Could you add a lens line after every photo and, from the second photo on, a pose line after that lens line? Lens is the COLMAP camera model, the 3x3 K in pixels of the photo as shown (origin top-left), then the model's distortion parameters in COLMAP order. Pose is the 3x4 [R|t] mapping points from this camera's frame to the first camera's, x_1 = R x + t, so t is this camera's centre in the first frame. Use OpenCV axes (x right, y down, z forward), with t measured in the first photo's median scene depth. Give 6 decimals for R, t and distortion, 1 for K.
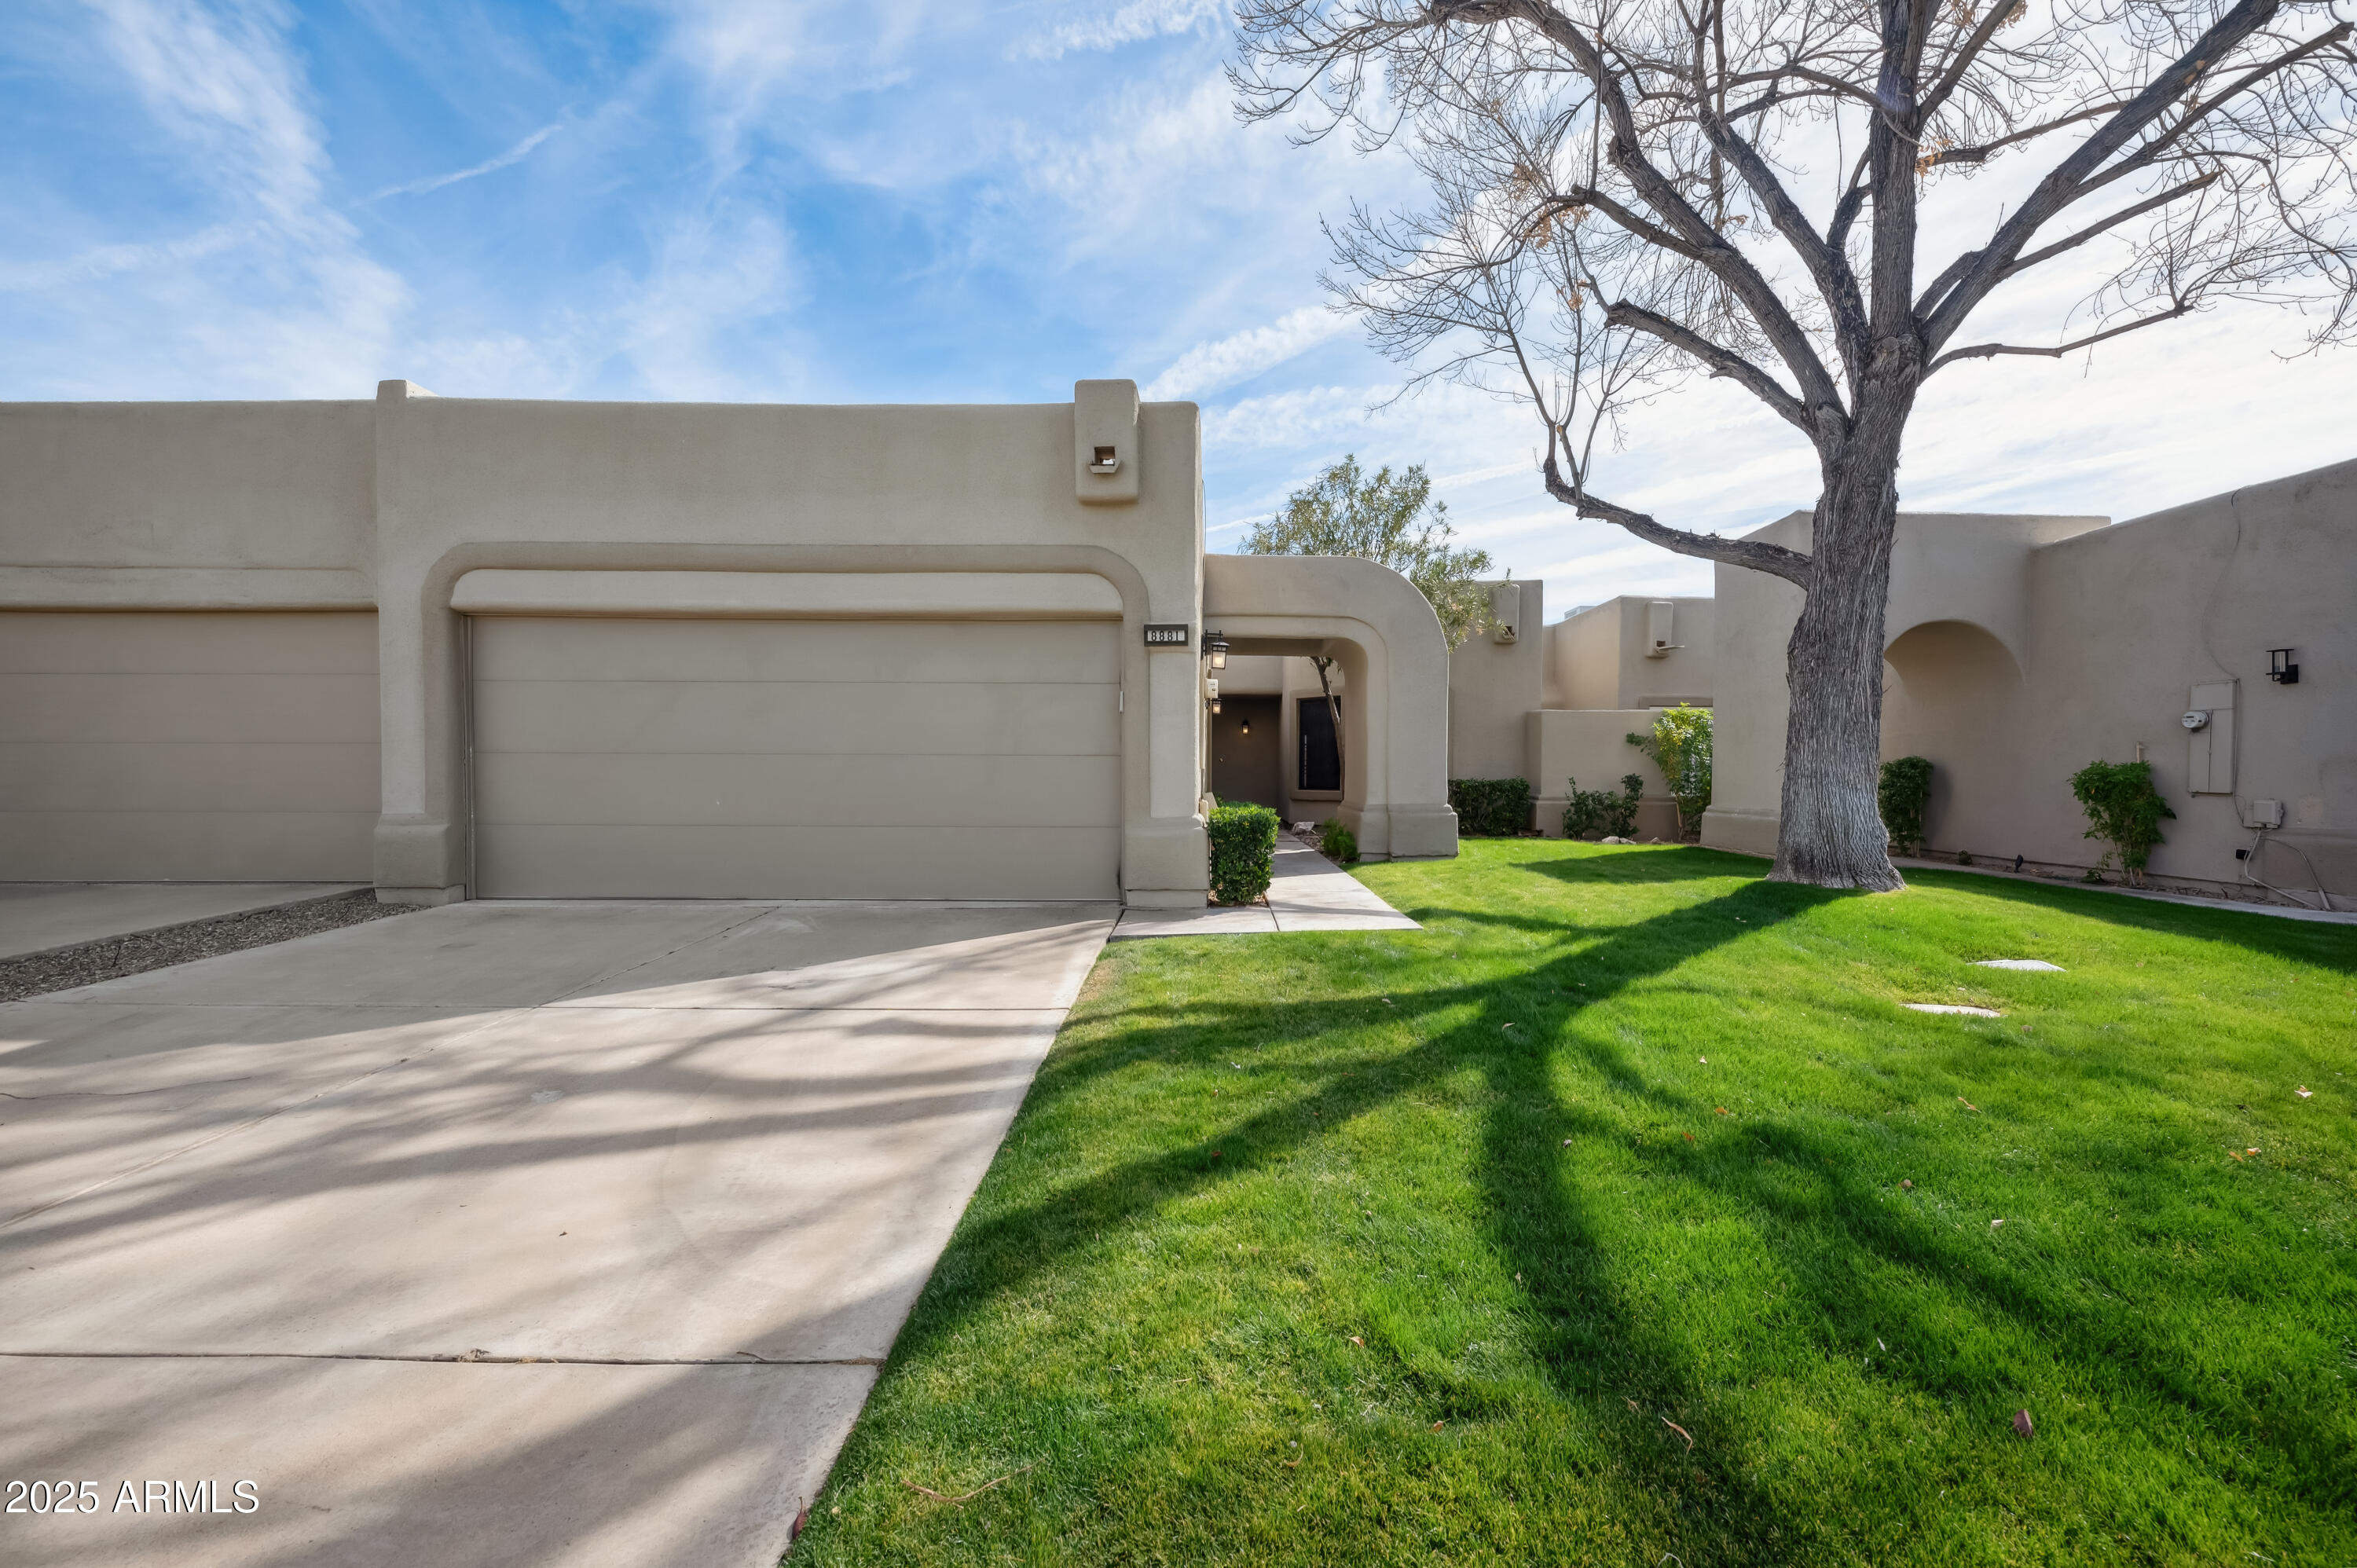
lens RADIAL K [[966.8, 0, 1178.5], [0, 966.8, 784.0], [0, 0, 1]] dist [-0.016472, -0.000217]
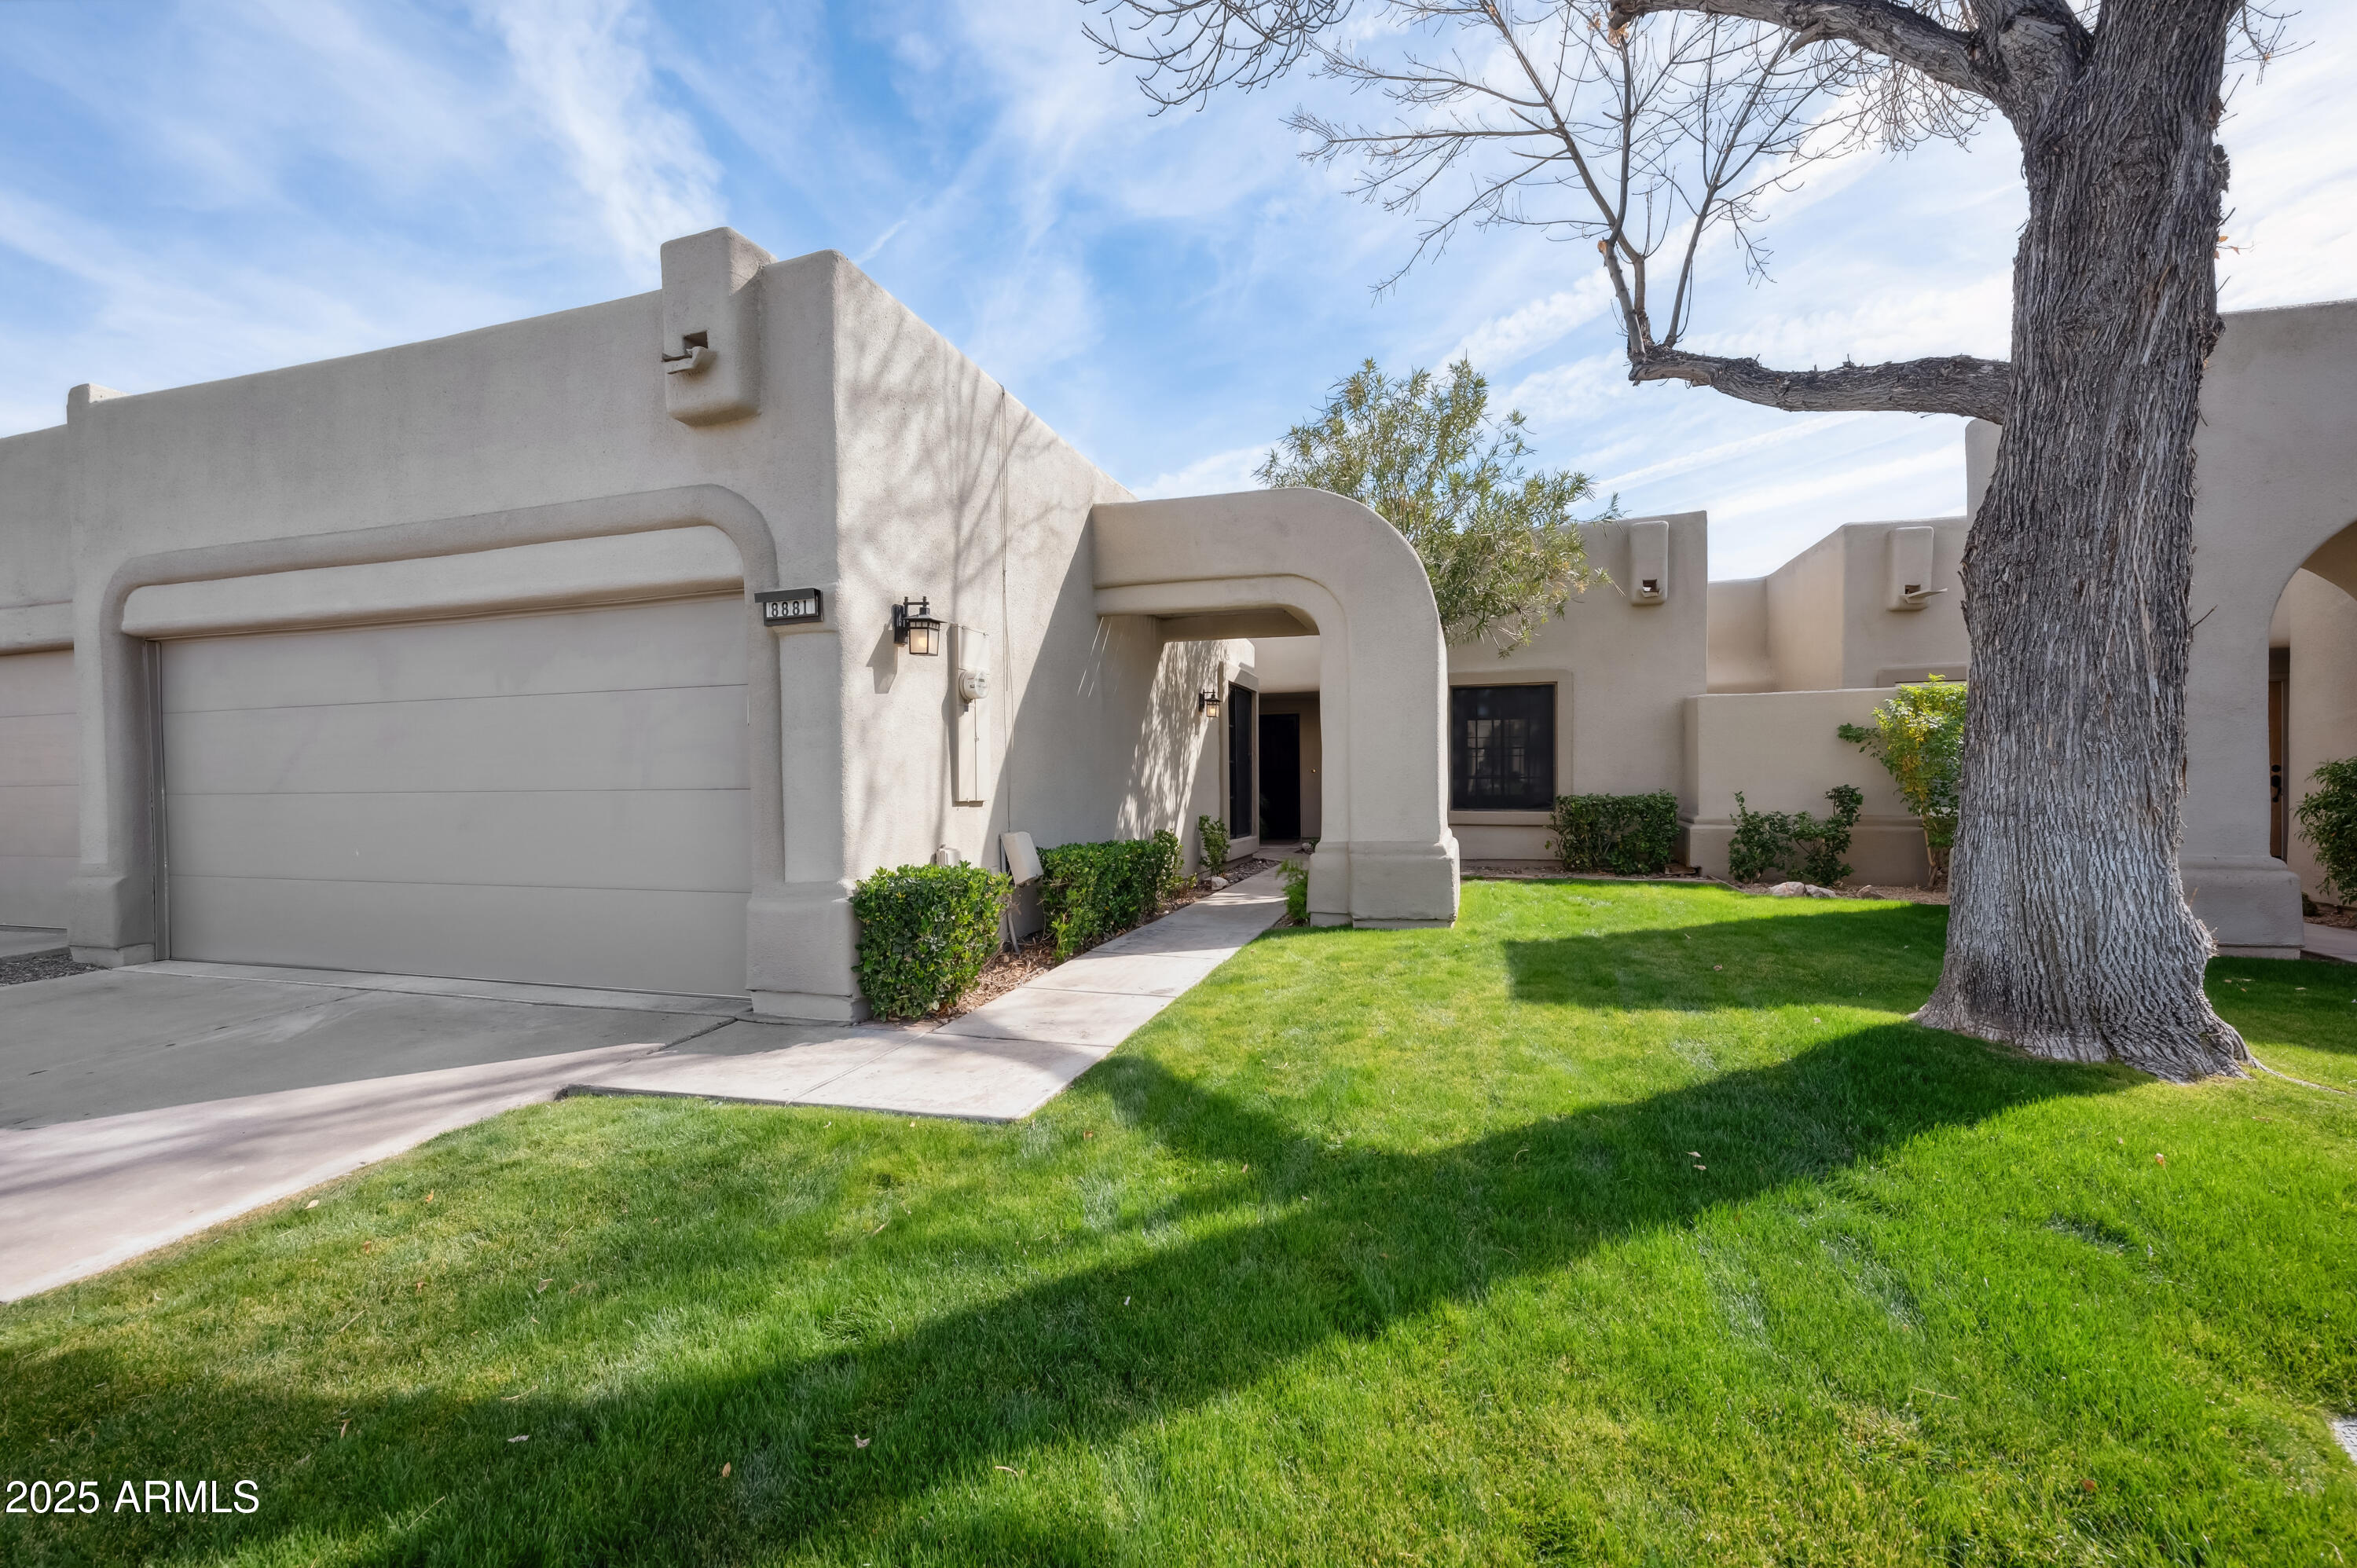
lens RADIAL K [[960.2, 0, 1178.5], [0, 960.2, 784.0], [0, 0, 1]] dist [-0.021449, 0.008010]
pose [[0.954552, -0.014161, -0.297707, 0.413448], [0.013389, 0.999900, -0.004631, -0.025684], [0.297743, 0.000434, 0.954646, 0.435004]]
